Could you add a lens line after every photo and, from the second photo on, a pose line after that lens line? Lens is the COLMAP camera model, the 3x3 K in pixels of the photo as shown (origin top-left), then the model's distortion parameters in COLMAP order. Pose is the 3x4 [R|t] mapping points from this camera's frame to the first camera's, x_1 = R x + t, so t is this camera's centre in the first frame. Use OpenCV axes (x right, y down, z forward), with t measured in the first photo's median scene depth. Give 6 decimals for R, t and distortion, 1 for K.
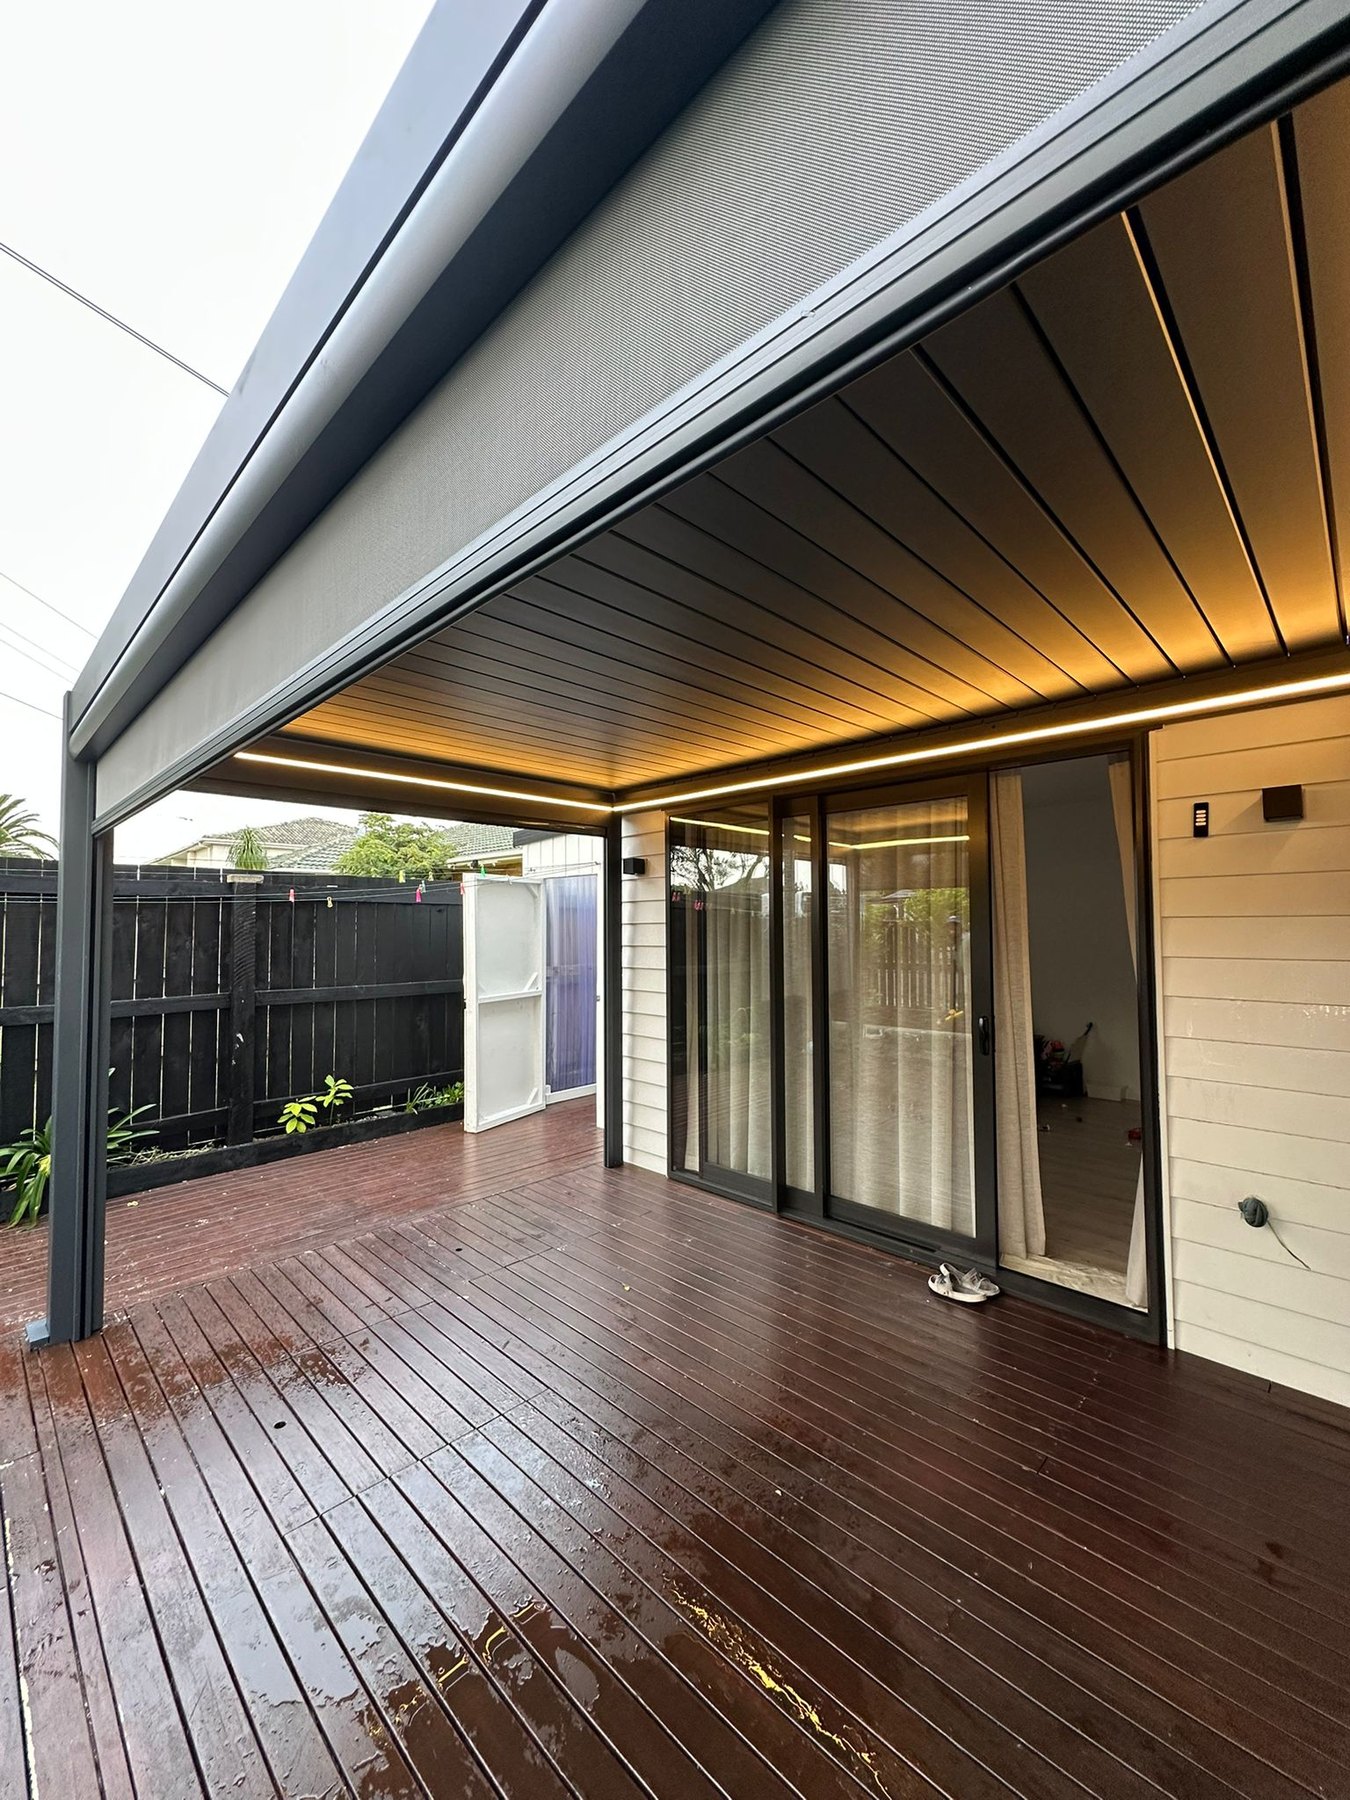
lens RADIAL K [[719.7, 0, 675.0], [0, 719.7, 900.0], [0, 0, 1]] dist [0.000136, 0.000045]
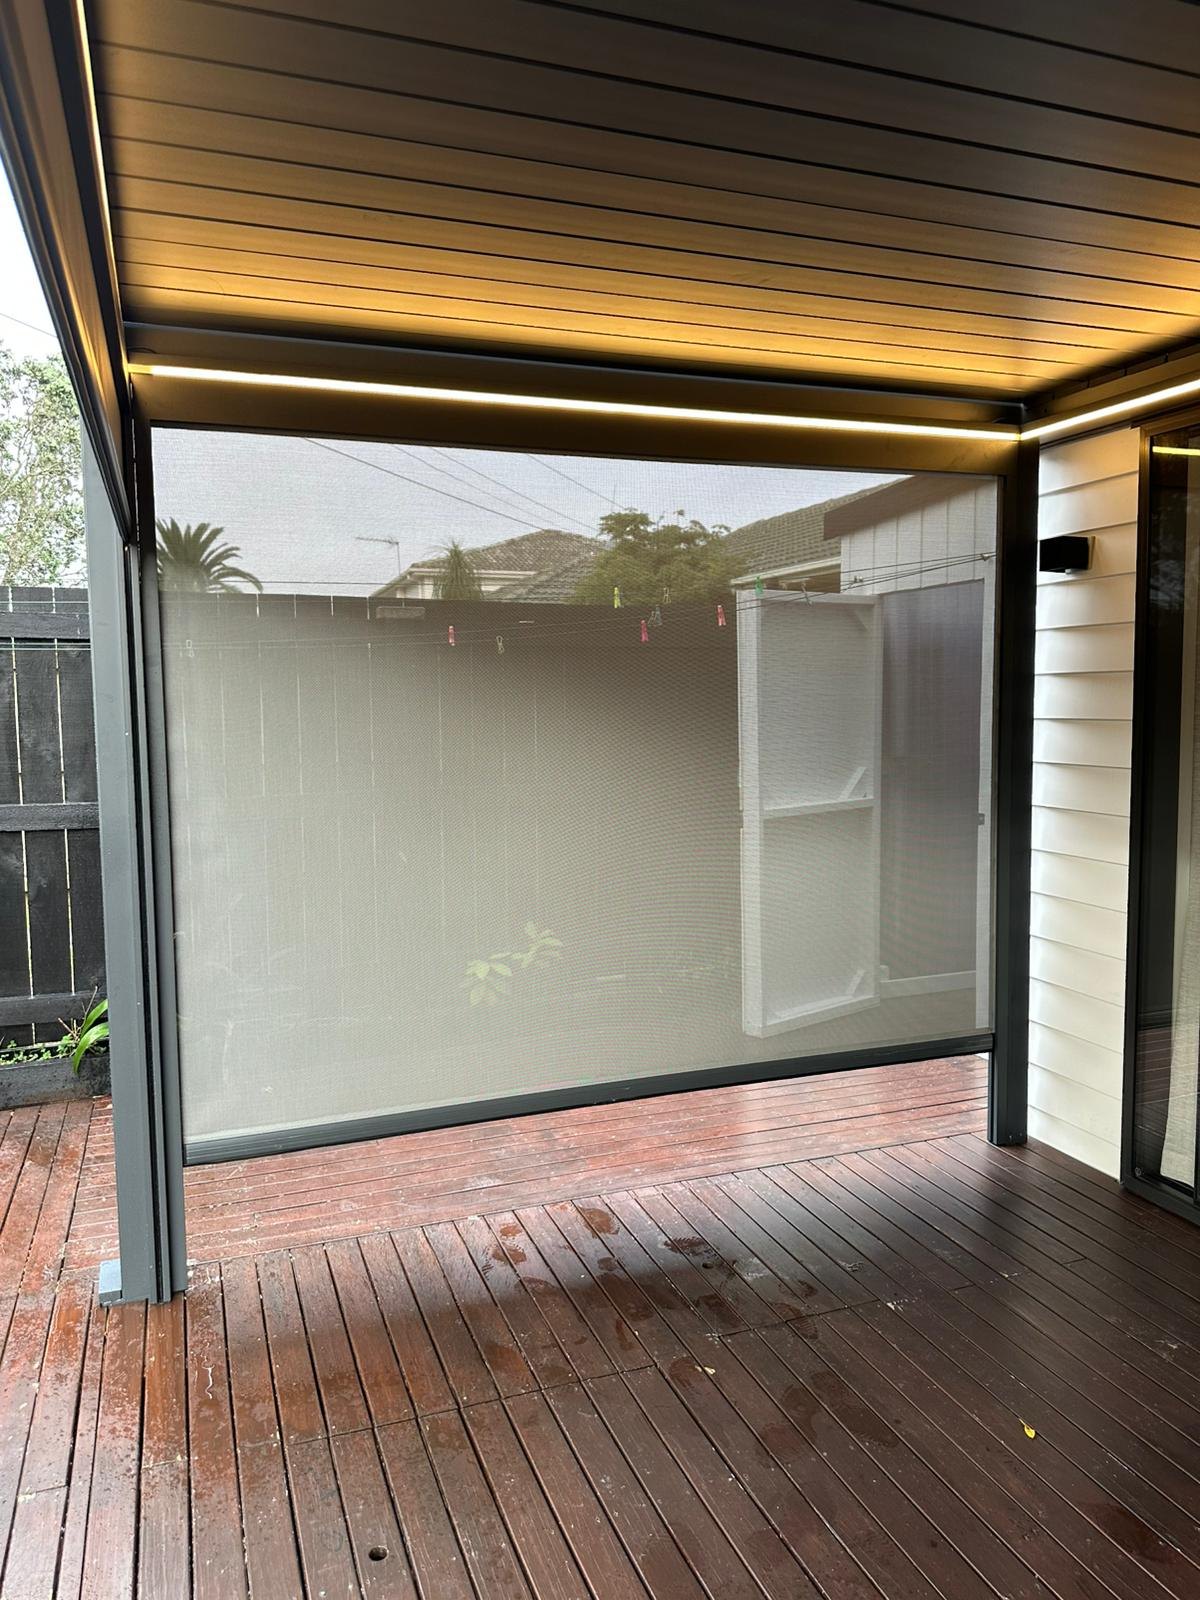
lens RADIAL K [[1127.8, 0, 562.0], [0, 1127.8, 783.2], [0, 0, 1]] dist [0.073795, -0.153798]
pose [[0.895075, 0.029358, -0.444948, -0.015194], [0.025726, 0.992769, 0.117254, 0.006176], [0.445173, -0.116398, 0.887847, 0.159282]]
